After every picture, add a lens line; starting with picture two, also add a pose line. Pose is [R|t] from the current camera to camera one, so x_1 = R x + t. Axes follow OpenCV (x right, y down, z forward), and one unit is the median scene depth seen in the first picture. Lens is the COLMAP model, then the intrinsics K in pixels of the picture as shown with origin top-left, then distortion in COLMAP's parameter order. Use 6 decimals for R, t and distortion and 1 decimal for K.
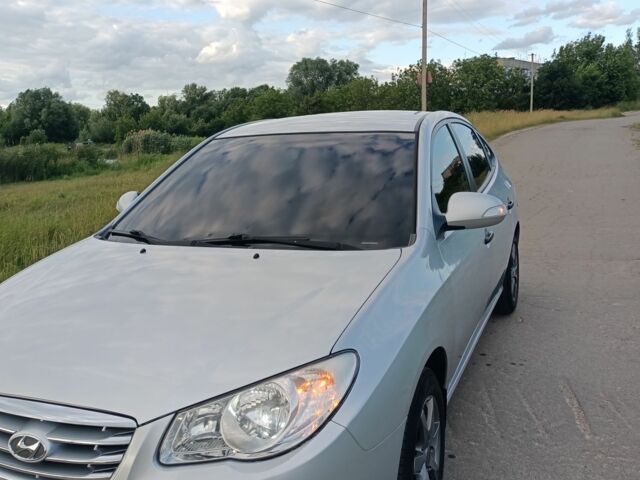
lens RADIAL K [[634.6, 0, 341.7], [0, 634.6, 238.7], [0, 0, 1]] dist [0.065399, -0.149334]
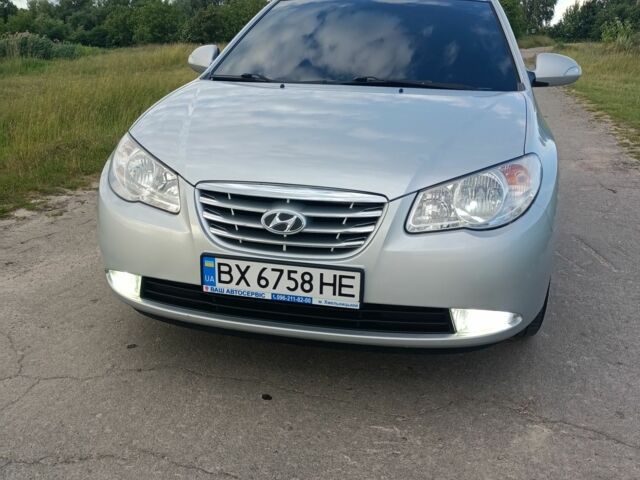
lens RADIAL K [[629.8, 0, 320.0], [0, 629.8, 240.0], [0, 0, 1]] dist [0.048652, -0.020844]
pose [[0.986355, 0.014966, 0.163949, -0.438767], [-0.033446, 0.993308, 0.110549, 0.164227], [-0.161197, -0.114524, 0.980255, -0.101752]]
